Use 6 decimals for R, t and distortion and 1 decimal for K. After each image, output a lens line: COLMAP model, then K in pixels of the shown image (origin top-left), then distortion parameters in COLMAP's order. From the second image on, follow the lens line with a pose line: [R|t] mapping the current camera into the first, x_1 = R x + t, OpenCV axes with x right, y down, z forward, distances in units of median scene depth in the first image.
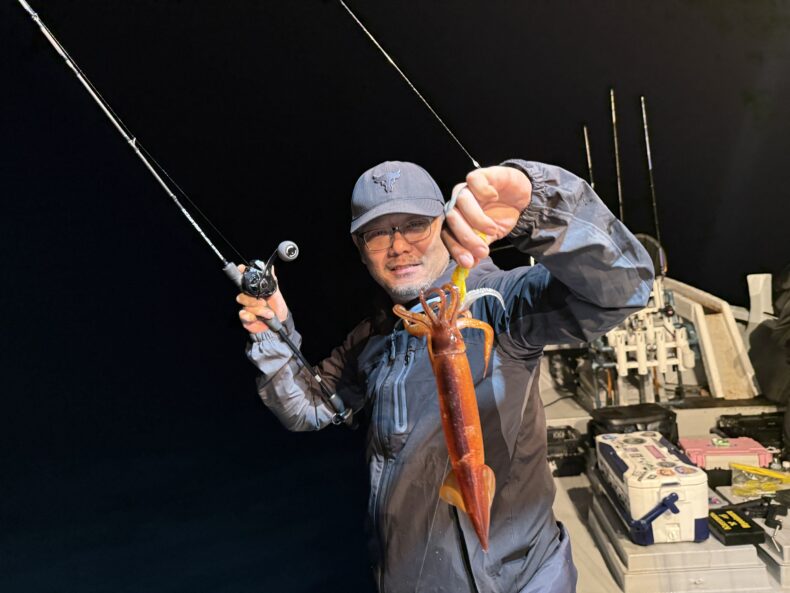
lens RADIAL K [[567.9, 0, 403.0], [0, 567.9, 291.6], [0, 0, 1]] dist [0.004939, -0.007049]
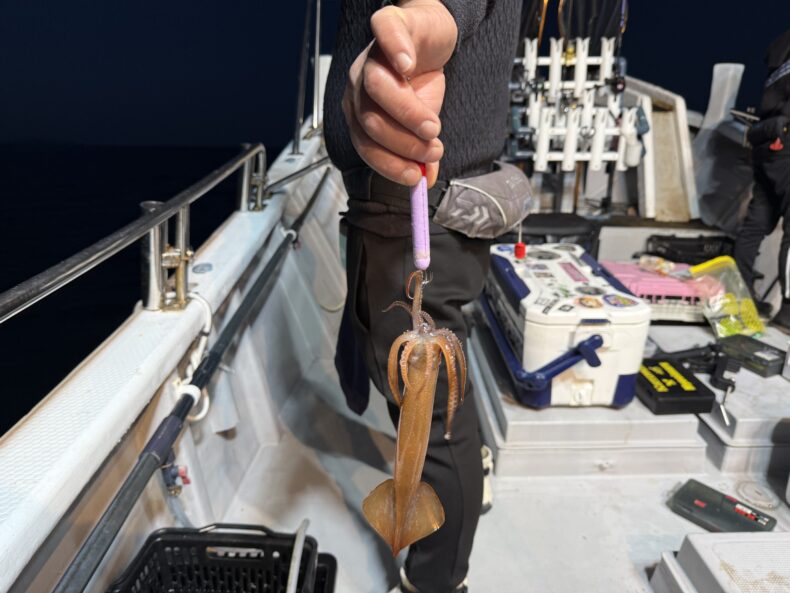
lens RADIAL K [[567.9, 0, 392.4], [0, 567.9, 292.5], [0, 0, 1]] dist [0.004939, -0.007049]
pose [[0.987764, 0.059623, 0.144110, 0.144421], [-0.100772, 0.949235, 0.297988, 0.128860], [-0.119027, -0.308864, 0.943629, 0.394662]]
